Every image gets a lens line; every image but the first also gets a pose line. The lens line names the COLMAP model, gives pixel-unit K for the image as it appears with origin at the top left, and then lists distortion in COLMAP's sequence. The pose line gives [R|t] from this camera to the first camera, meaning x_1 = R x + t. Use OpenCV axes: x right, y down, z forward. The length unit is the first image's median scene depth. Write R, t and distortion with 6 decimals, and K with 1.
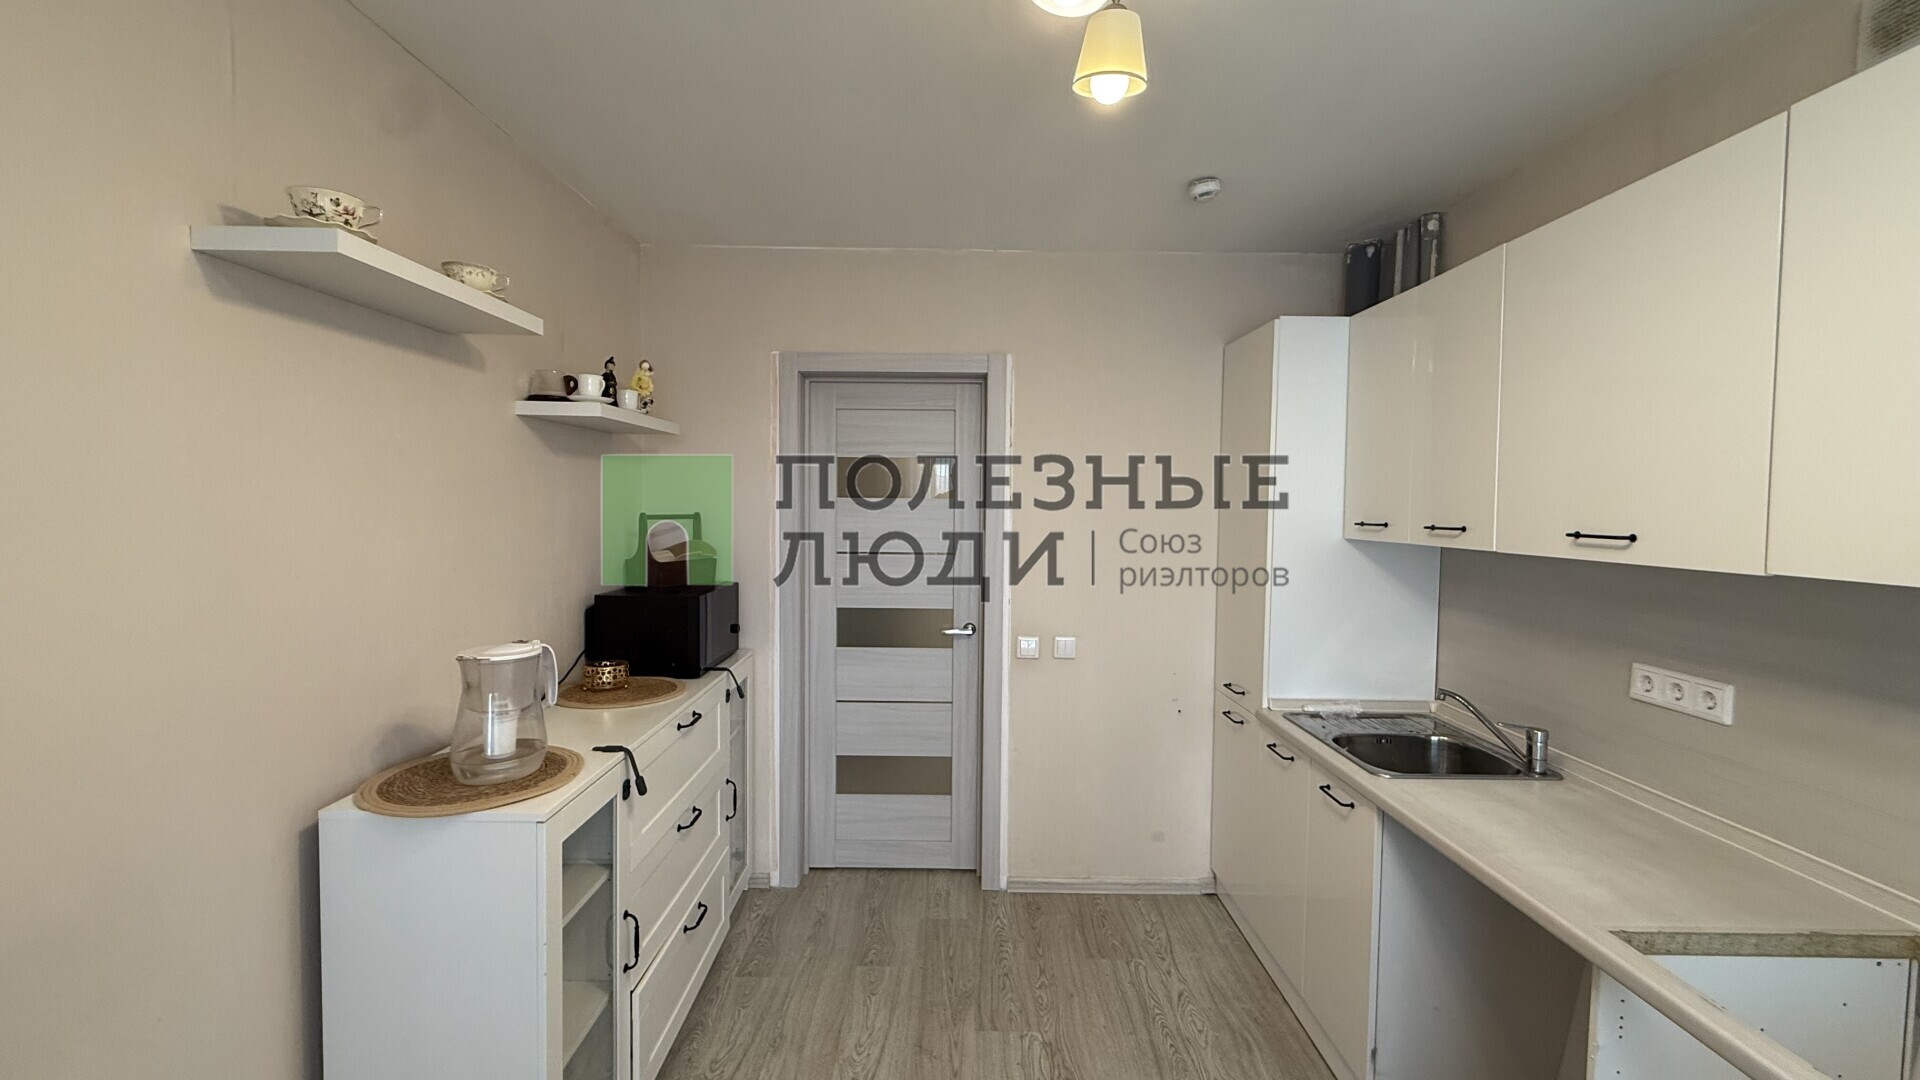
lens RADIAL K [[763.7, 0, 954.9], [0, 763.7, 538.2], [0, 0, 1]] dist [0.000308, 0.000382]
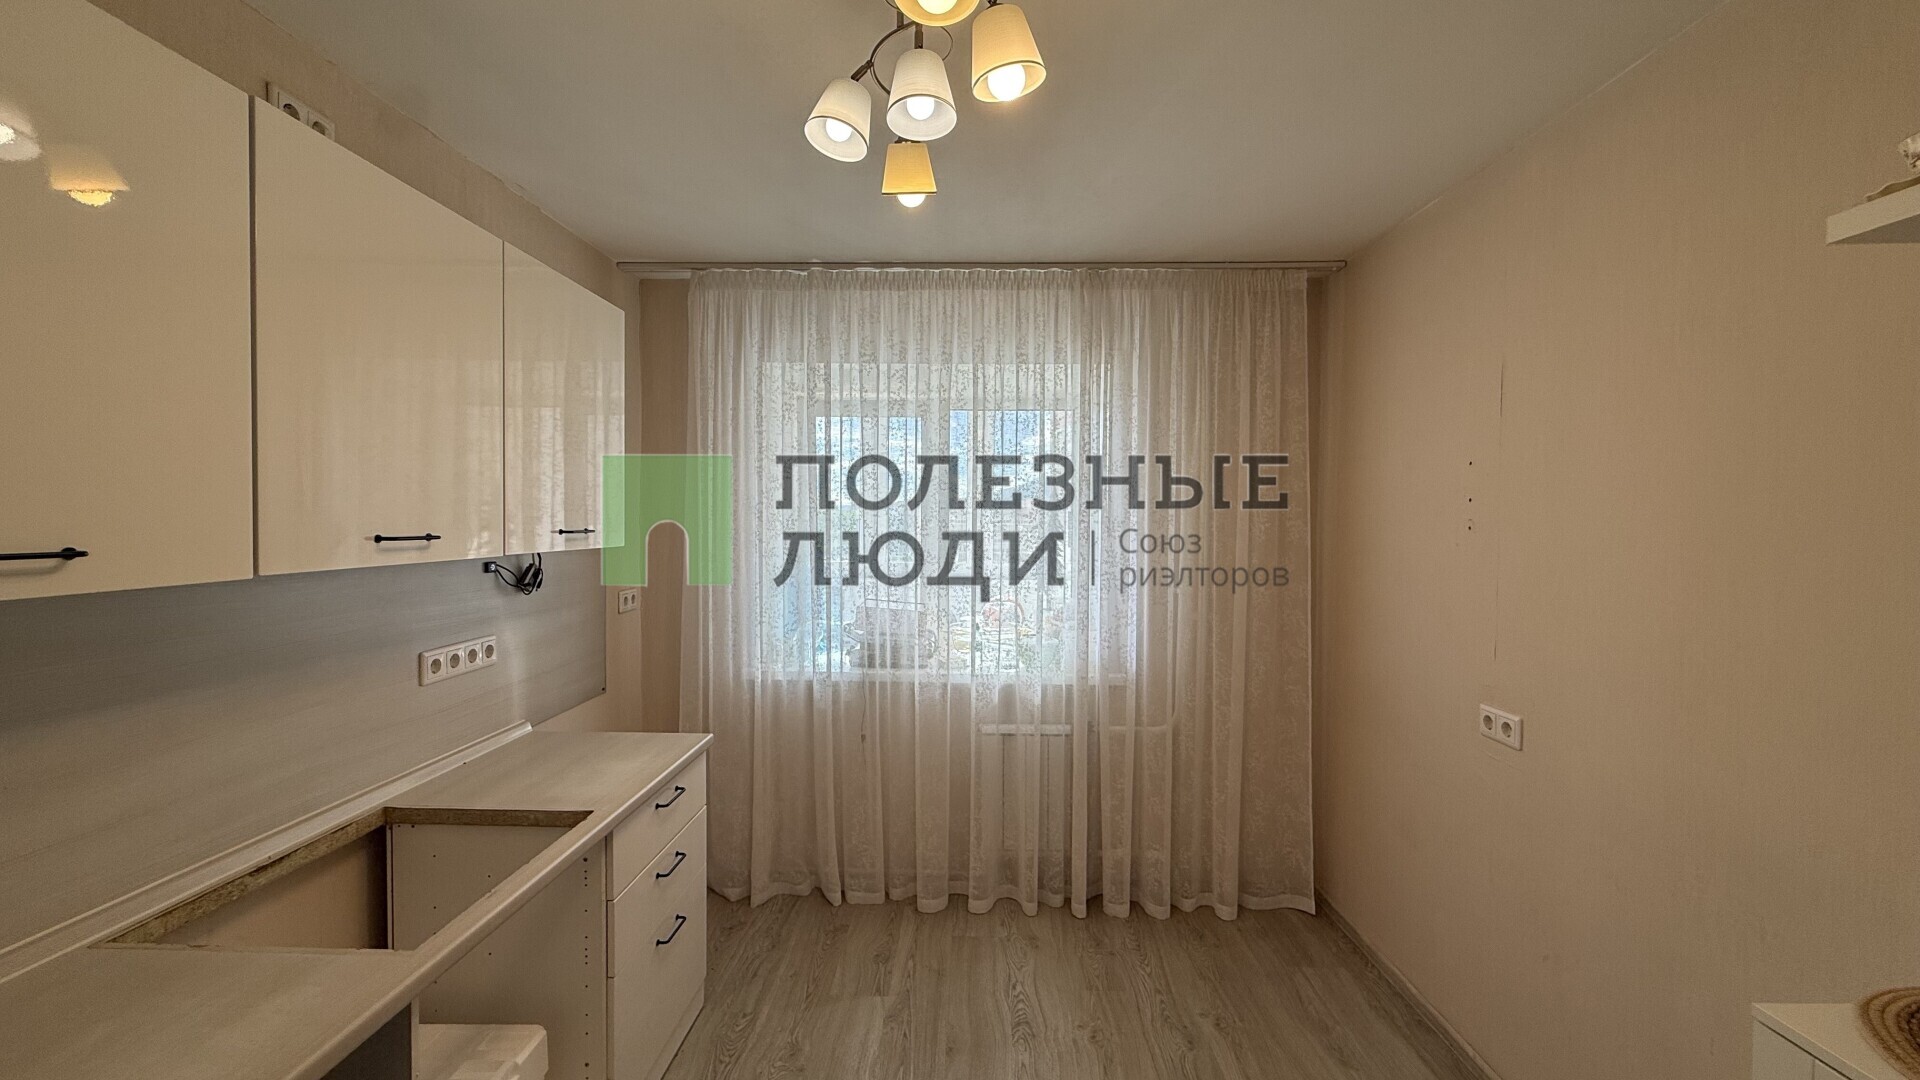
lens RADIAL K [[763.7, 0, 954.9], [0, 763.7, 538.2], [0, 0, 1]] dist [0.000308, 0.000382]
pose [[-0.999766, -0.005845, 0.020848, 0.125286], [-0.004292, 0.997265, 0.073779, -0.060655], [-0.021222, 0.073672, -0.997057, 1.563250]]
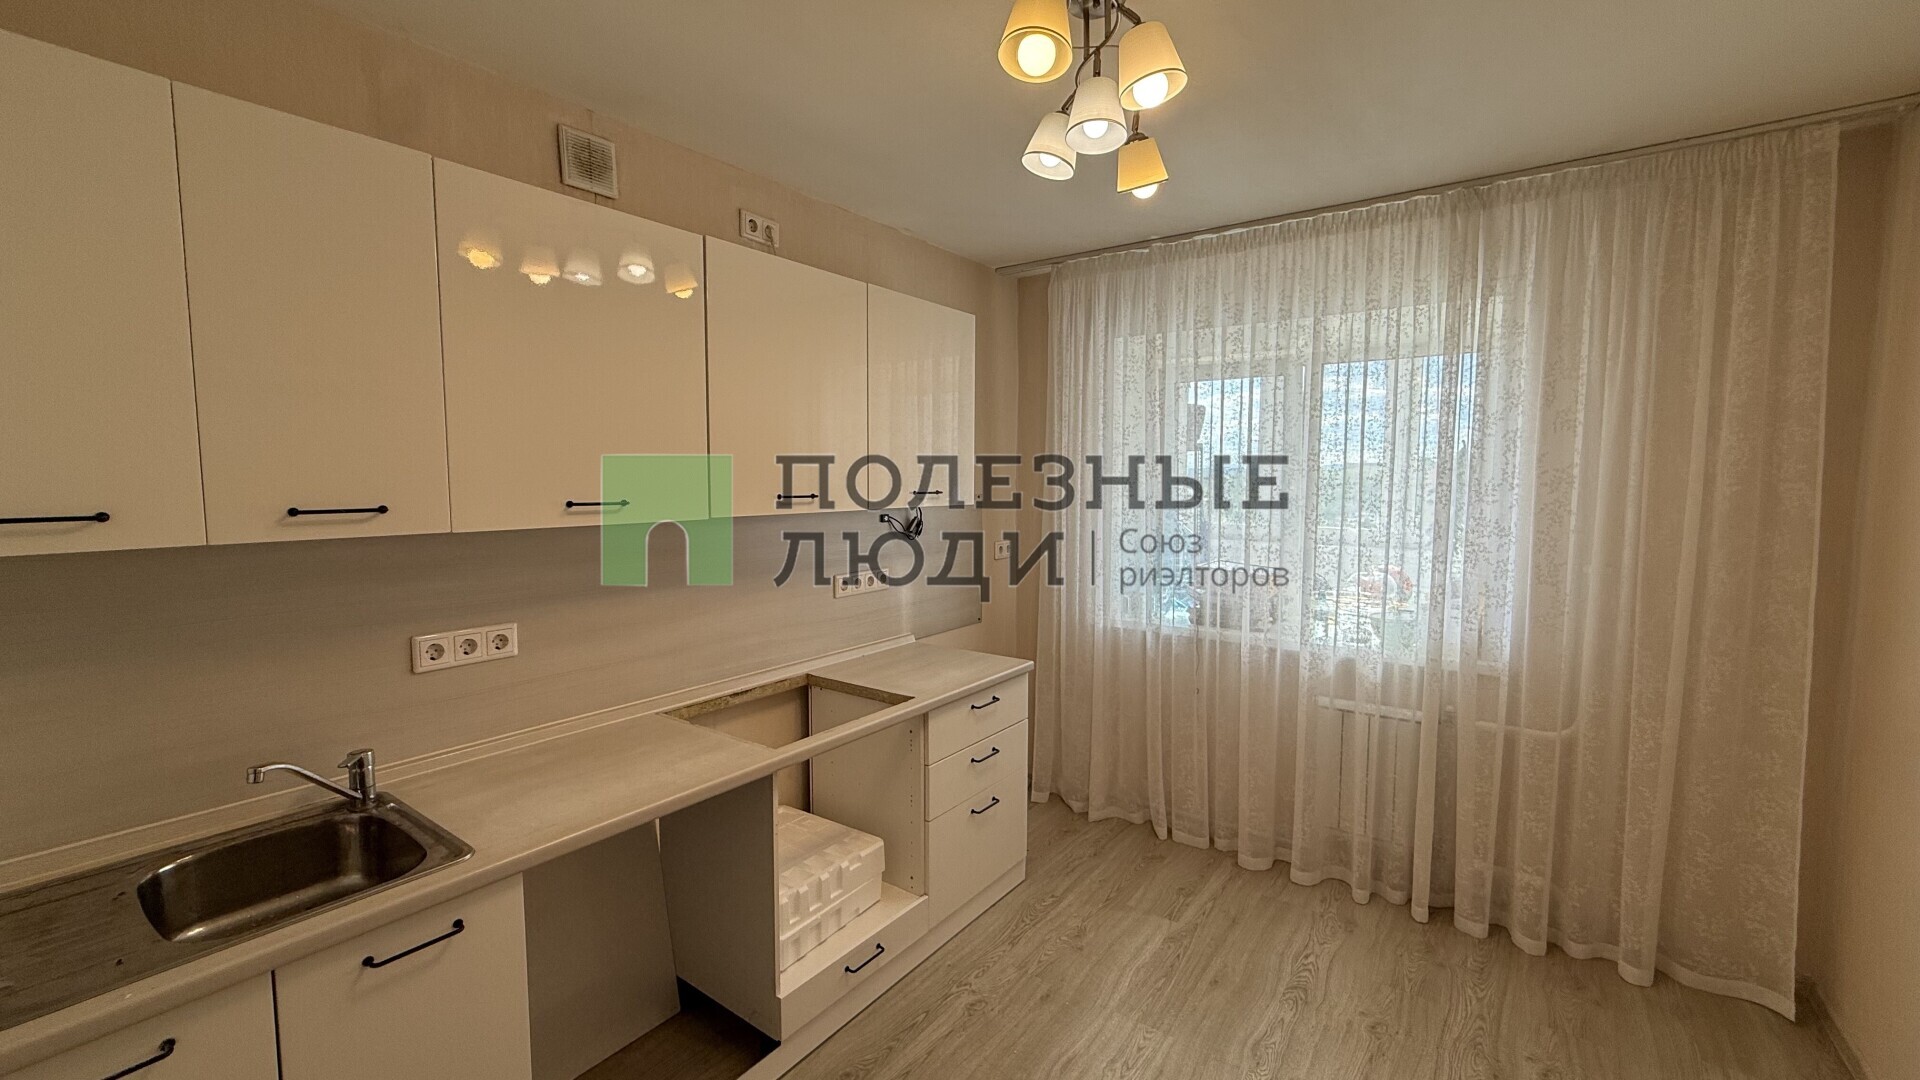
lens RADIAL K [[763.7, 0, 954.9], [0, 763.7, 538.2], [0, 0, 1]] dist [0.000308, 0.000382]
pose [[-0.811187, -0.046390, 0.582944, -0.284200], [0.027624, 0.992696, 0.117437, -0.072304], [-0.584134, 0.111367, -0.803981, 1.640090]]
